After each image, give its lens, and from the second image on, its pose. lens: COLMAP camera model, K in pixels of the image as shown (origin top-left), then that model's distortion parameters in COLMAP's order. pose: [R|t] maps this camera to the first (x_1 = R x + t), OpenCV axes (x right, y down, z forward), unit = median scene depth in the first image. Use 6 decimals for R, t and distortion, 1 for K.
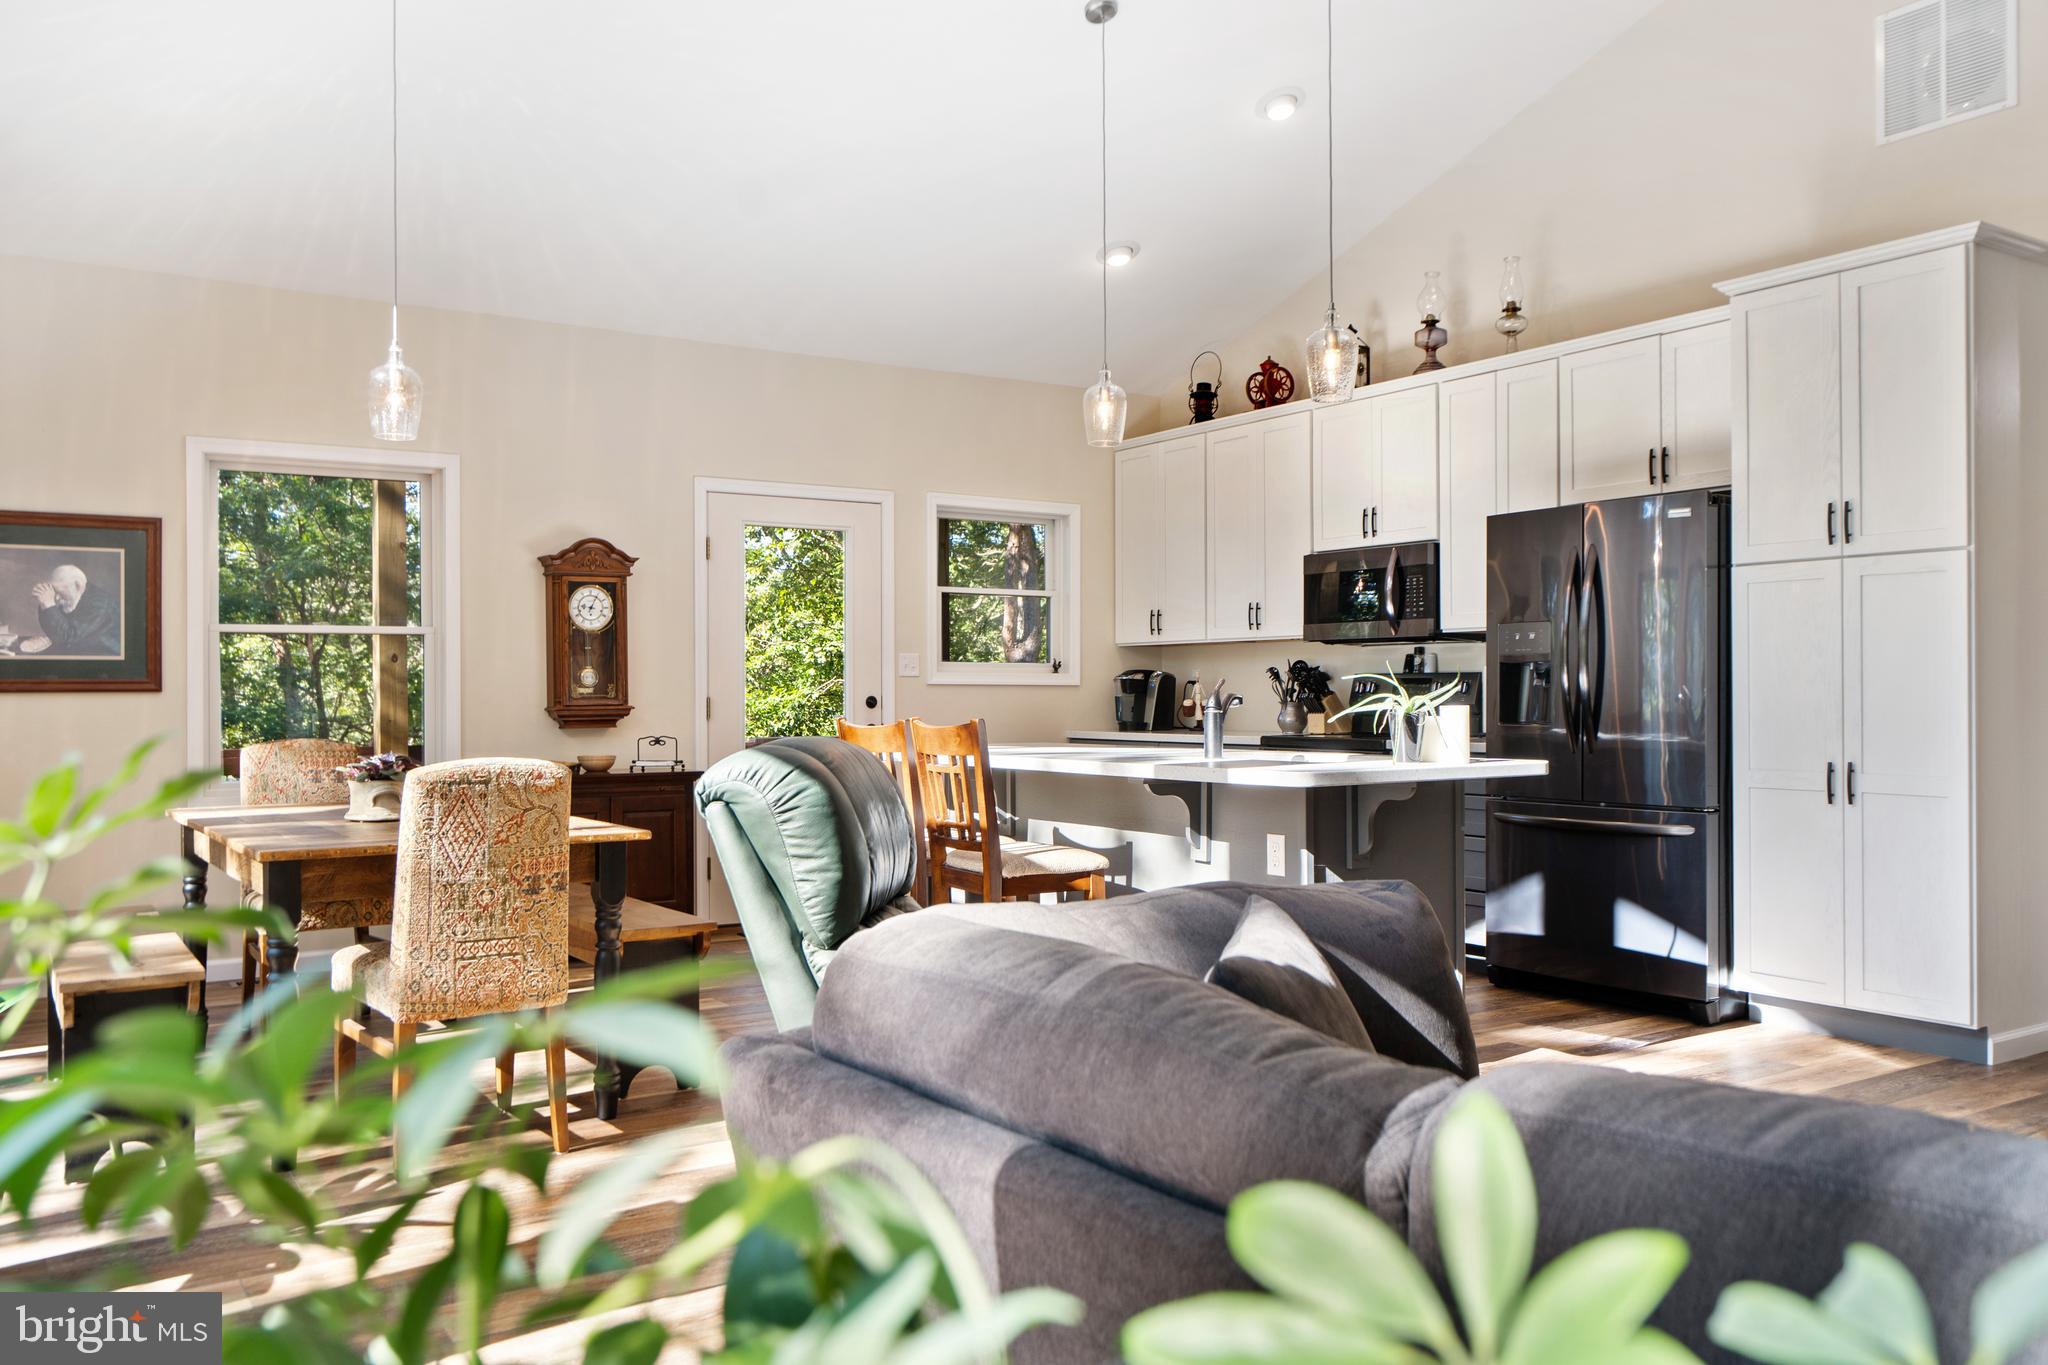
lens RADIAL K [[1612.4, 0, 975.1], [0, 1612.4, 701.1], [0, 0, 1]] dist [-0.027572, 0.035295]
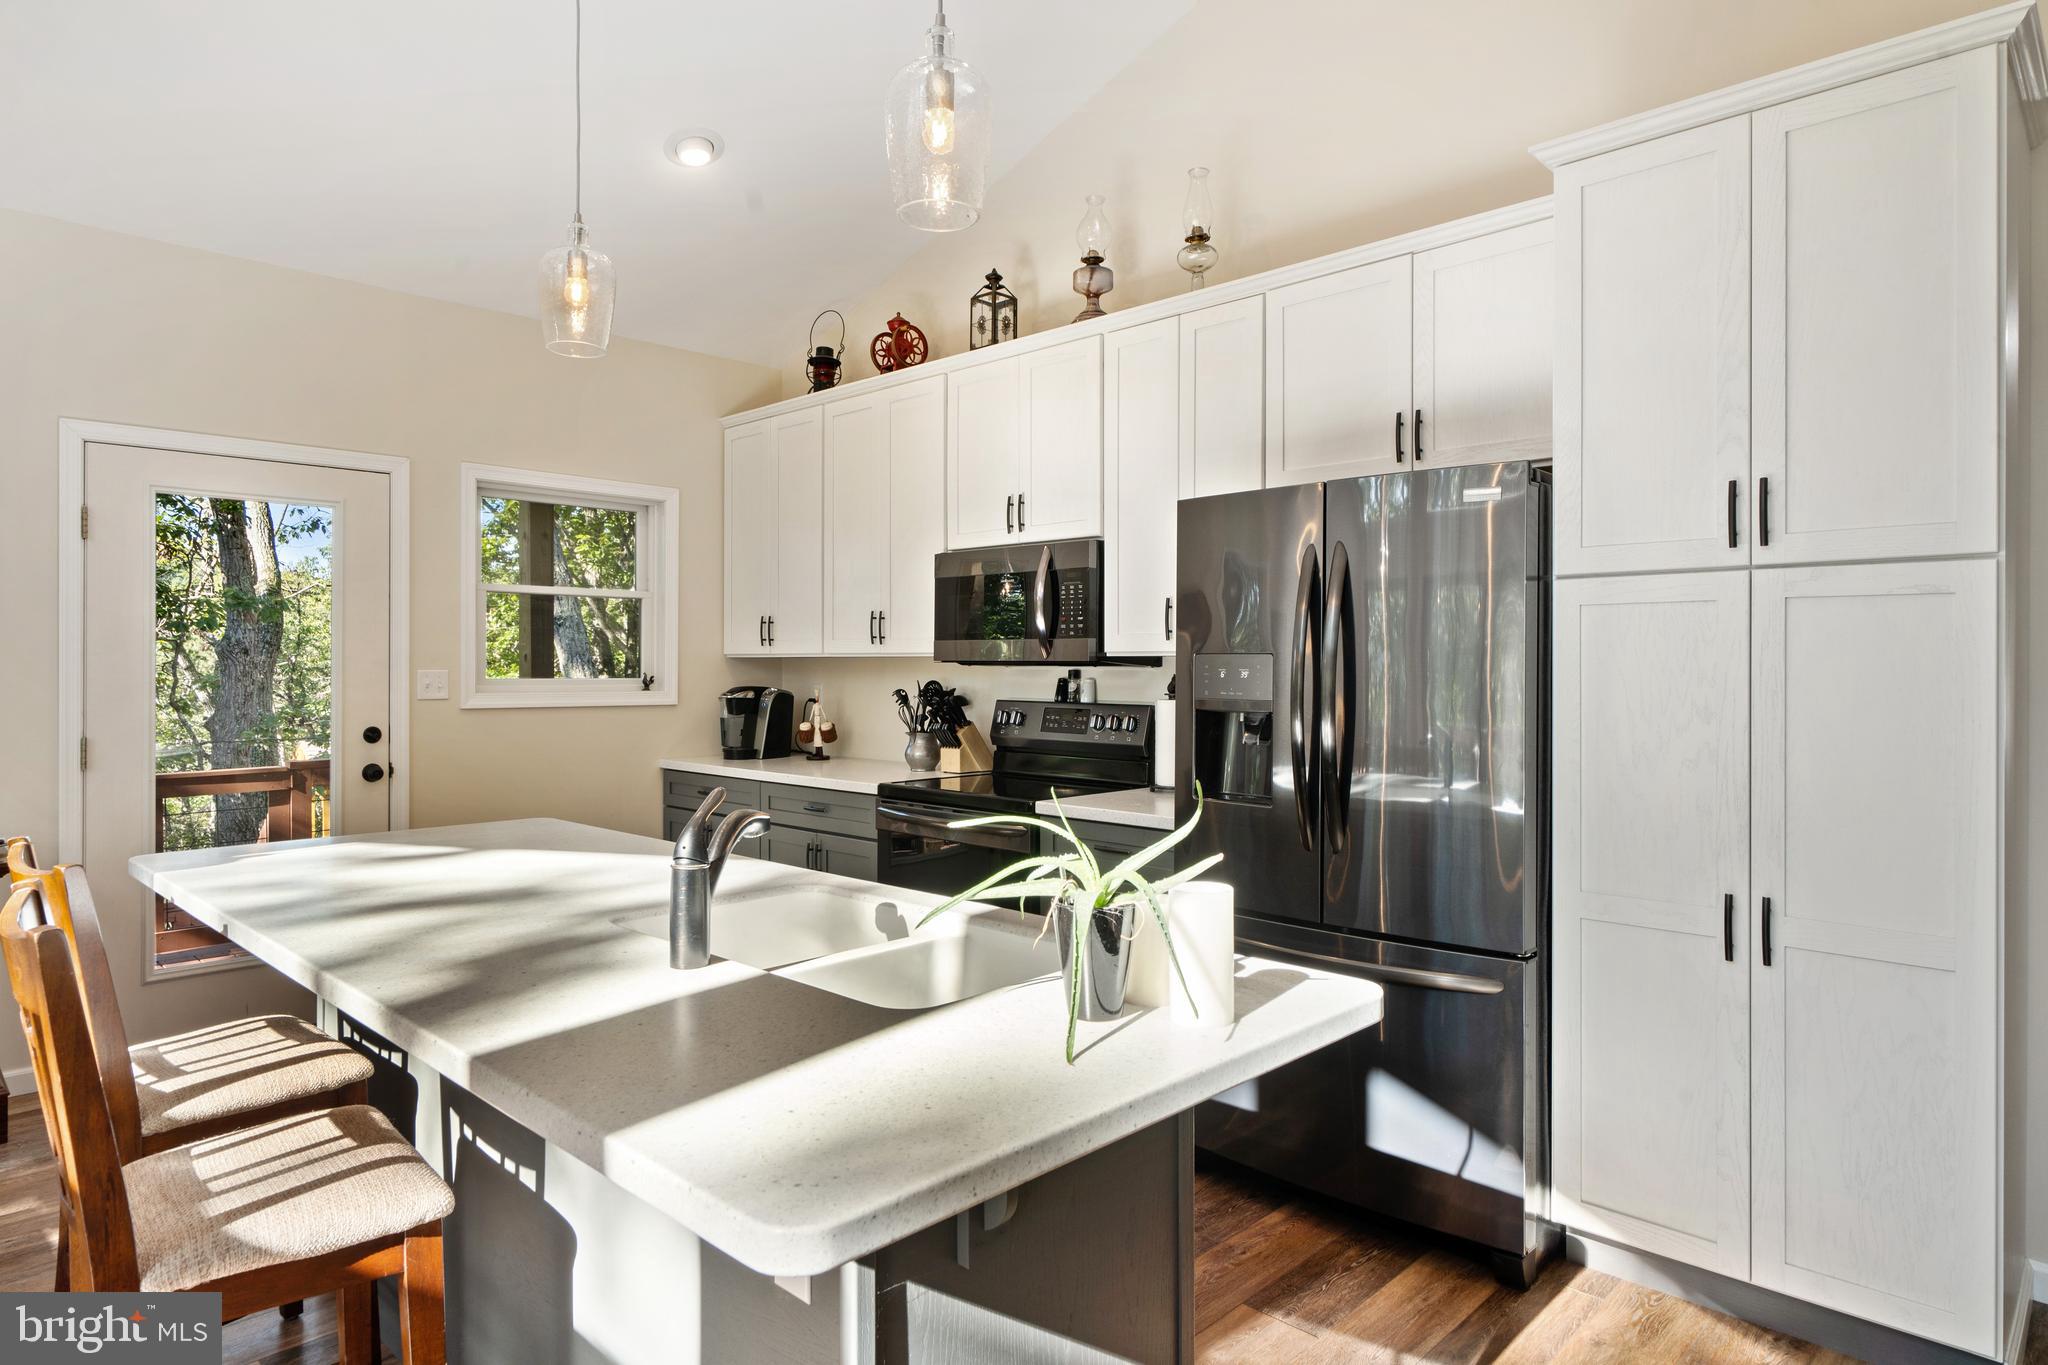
lens RADIAL K [[1174.2, 0, 997.0], [0, 1174.2, 659.6], [0, 0, 1]] dist [-0.006531, 0.000343]
pose [[0.974789, 0.006280, 0.223039, 0.112695], [-0.004694, 0.999960, -0.007639, -0.036313], [-0.223078, 0.006399, 0.974779, 0.458654]]
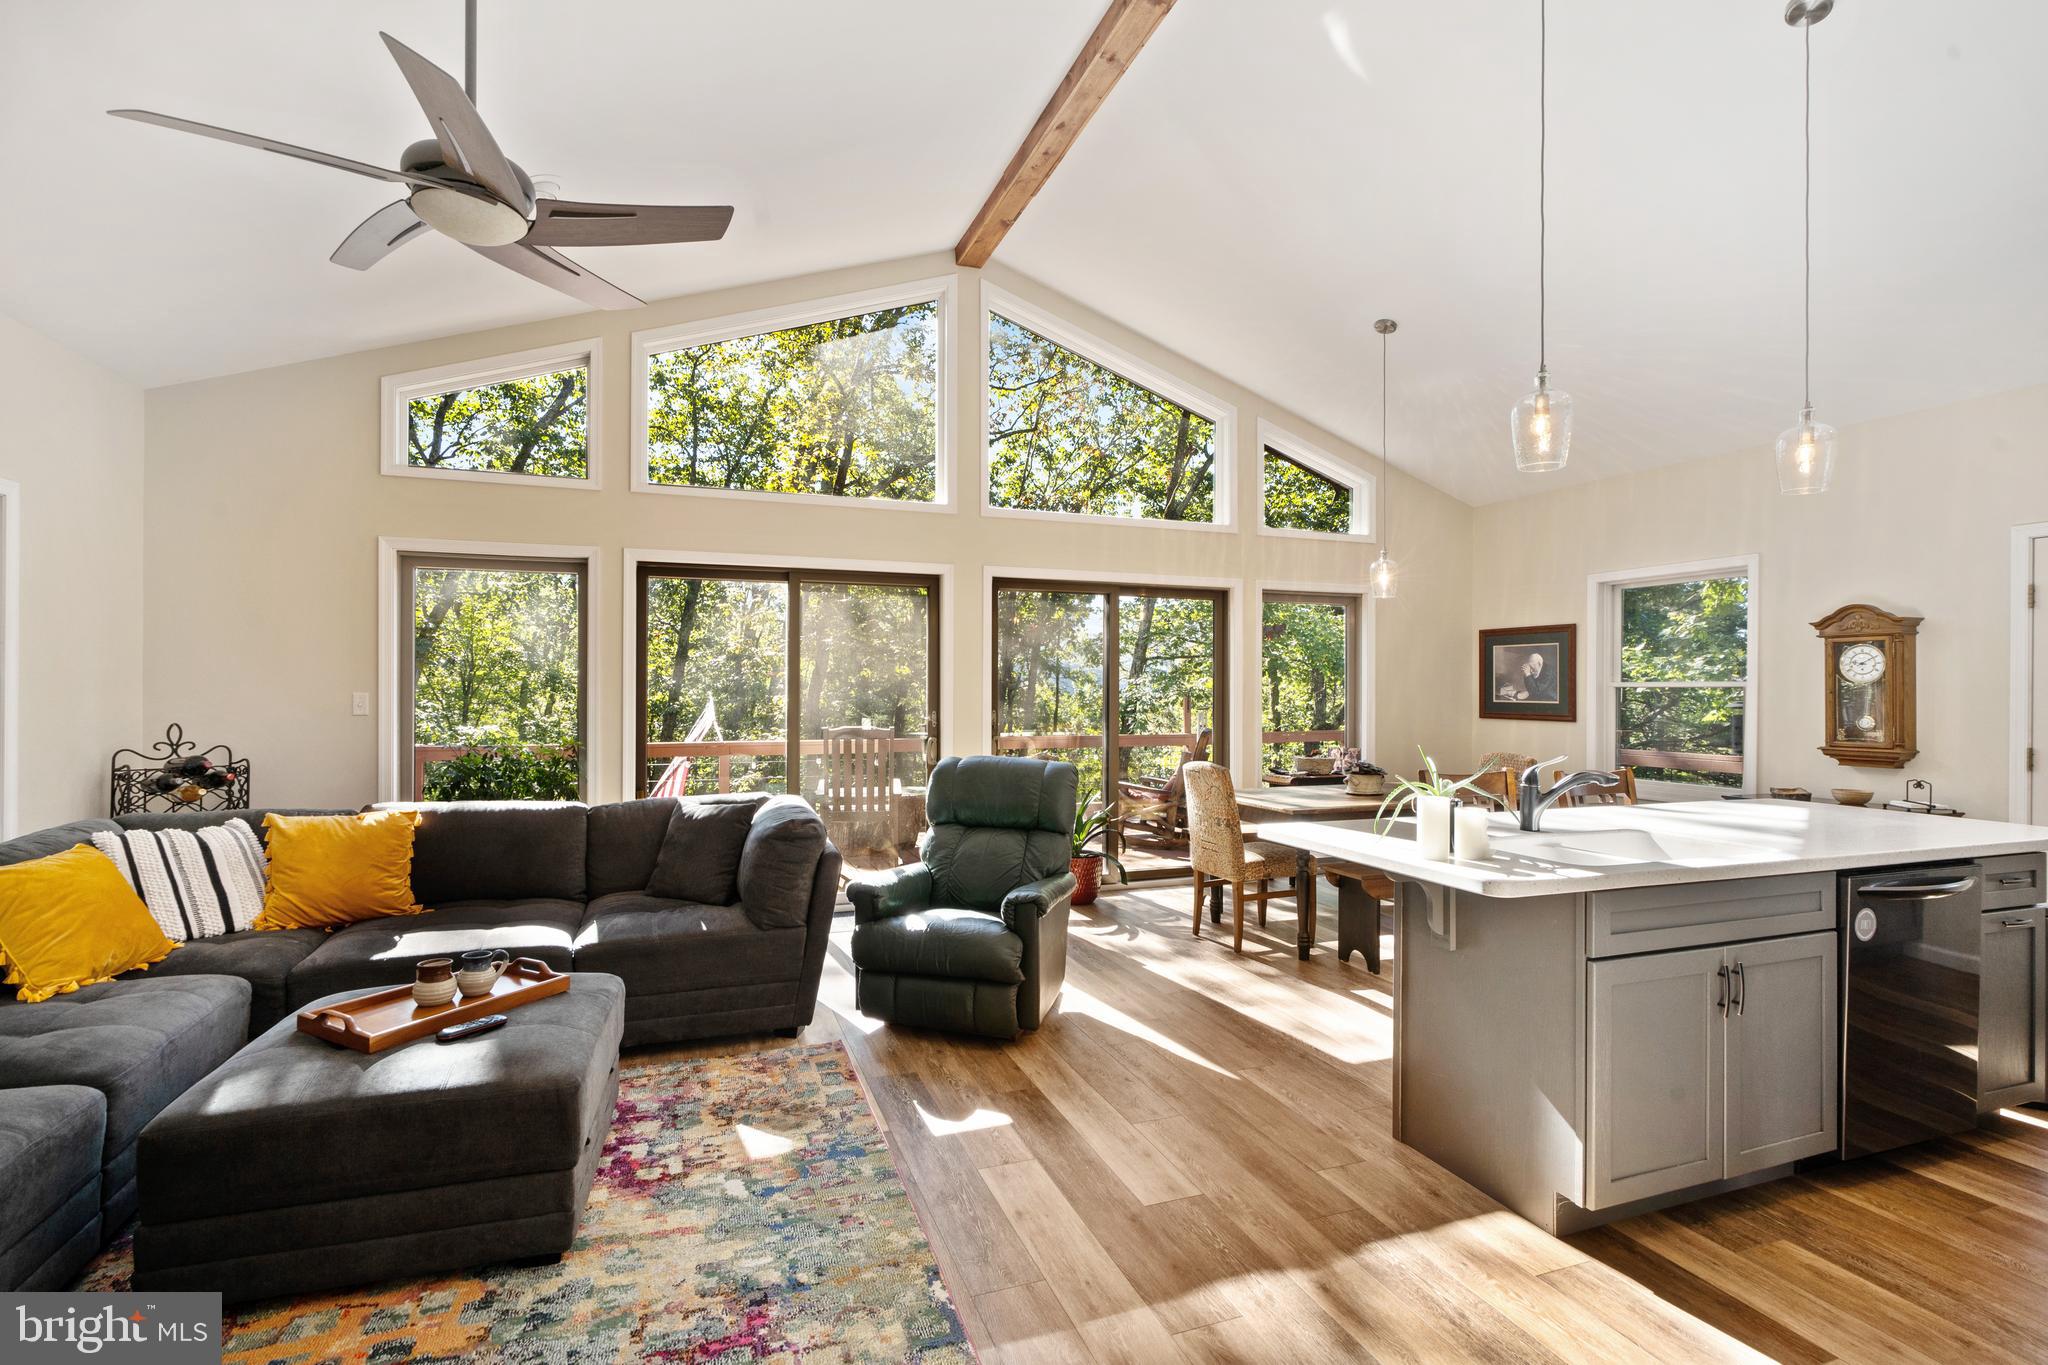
lens RADIAL K [[939.2, 0, 1001.1], [0, 939.2, 684.6], [0, 0, 1]] dist [-0.003808, 0.001659]
pose [[-0.237863, 0.001481, -0.971298, 0.581786], [-0.007690, 0.999965, 0.003408, -0.041604], [0.971268, 0.008280, -0.237843, 0.576061]]
